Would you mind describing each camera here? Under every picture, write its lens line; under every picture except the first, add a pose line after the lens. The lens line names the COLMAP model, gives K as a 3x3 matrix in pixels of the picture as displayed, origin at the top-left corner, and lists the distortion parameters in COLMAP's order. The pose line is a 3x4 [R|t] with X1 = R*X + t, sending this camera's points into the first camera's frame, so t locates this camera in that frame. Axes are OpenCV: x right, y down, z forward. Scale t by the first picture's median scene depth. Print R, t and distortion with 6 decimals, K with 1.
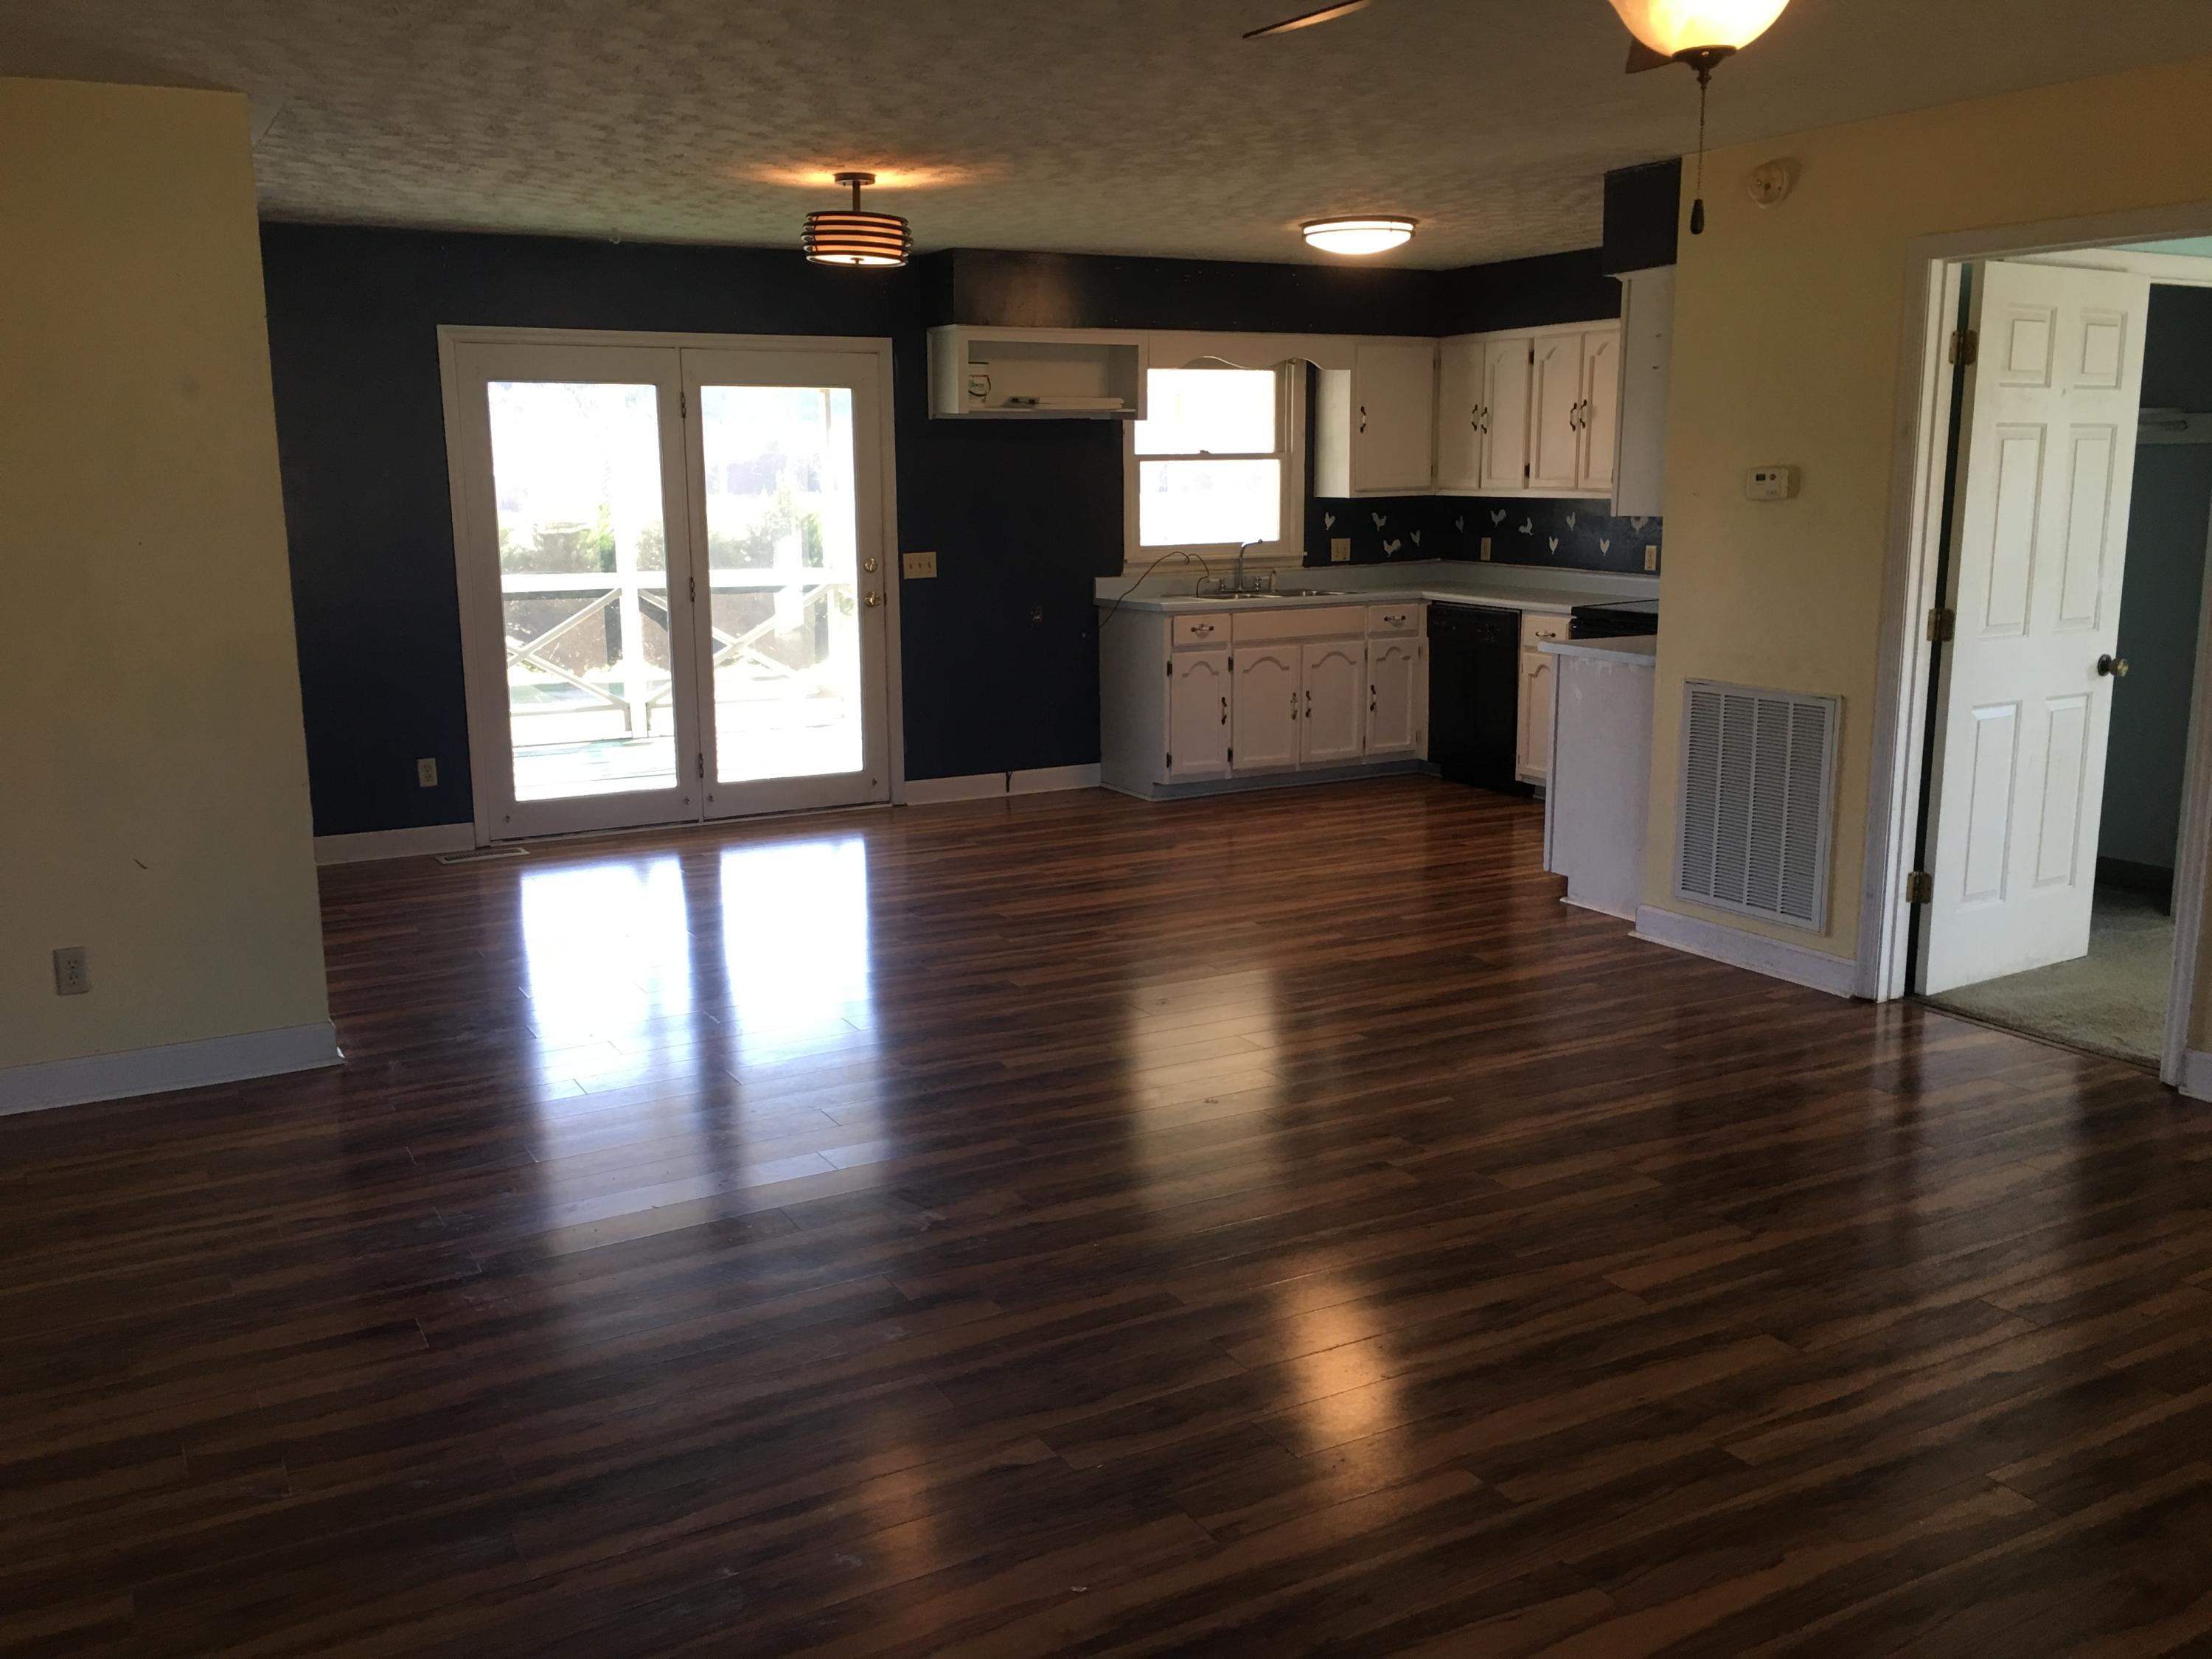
lens RADIAL K [[1876.1, 0, 1106.0], [0, 1876.1, 829.5], [0, 0, 1]] dist [0.003989, -0.000472]
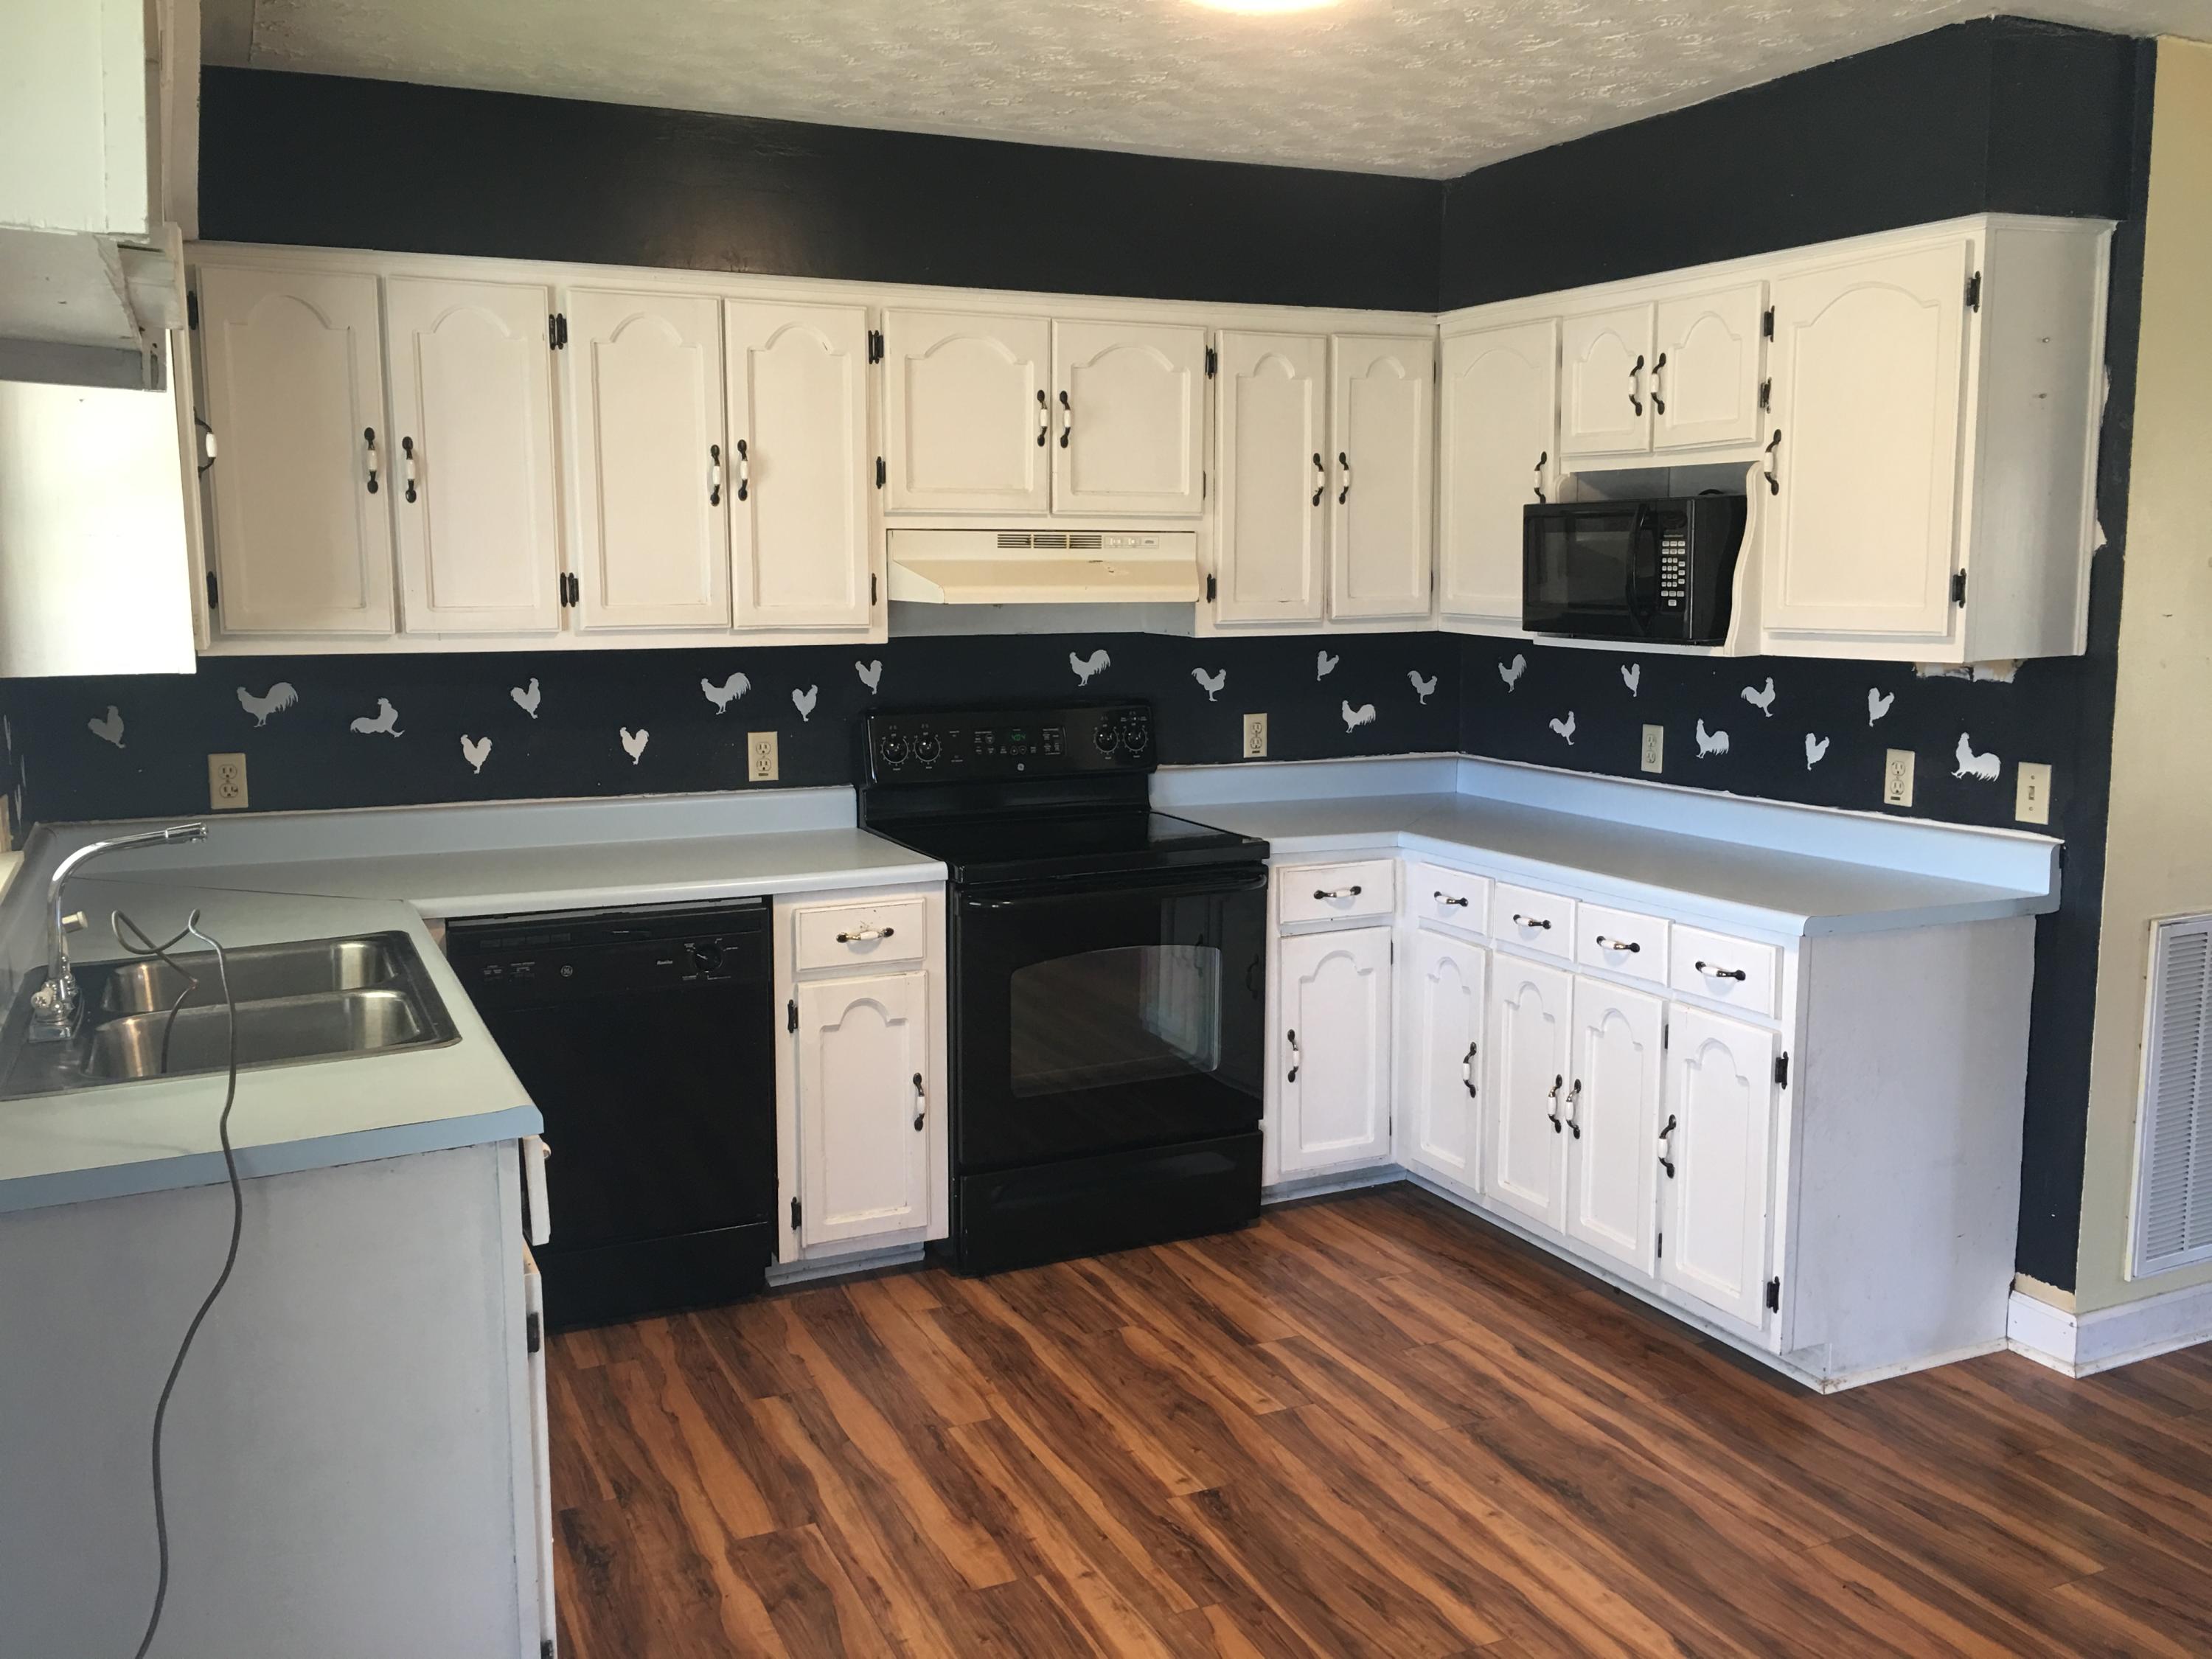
lens RADIAL K [[1876.1, 0, 1106.0], [0, 1876.1, 829.5], [0, 0, 1]] dist [0.003989, -0.000472]
pose [[0.085822, -0.127785, 0.988082, -0.201047], [0.195111, 0.974694, 0.109107, -0.156202], [-0.977019, 0.183422, 0.108582, 0.820837]]
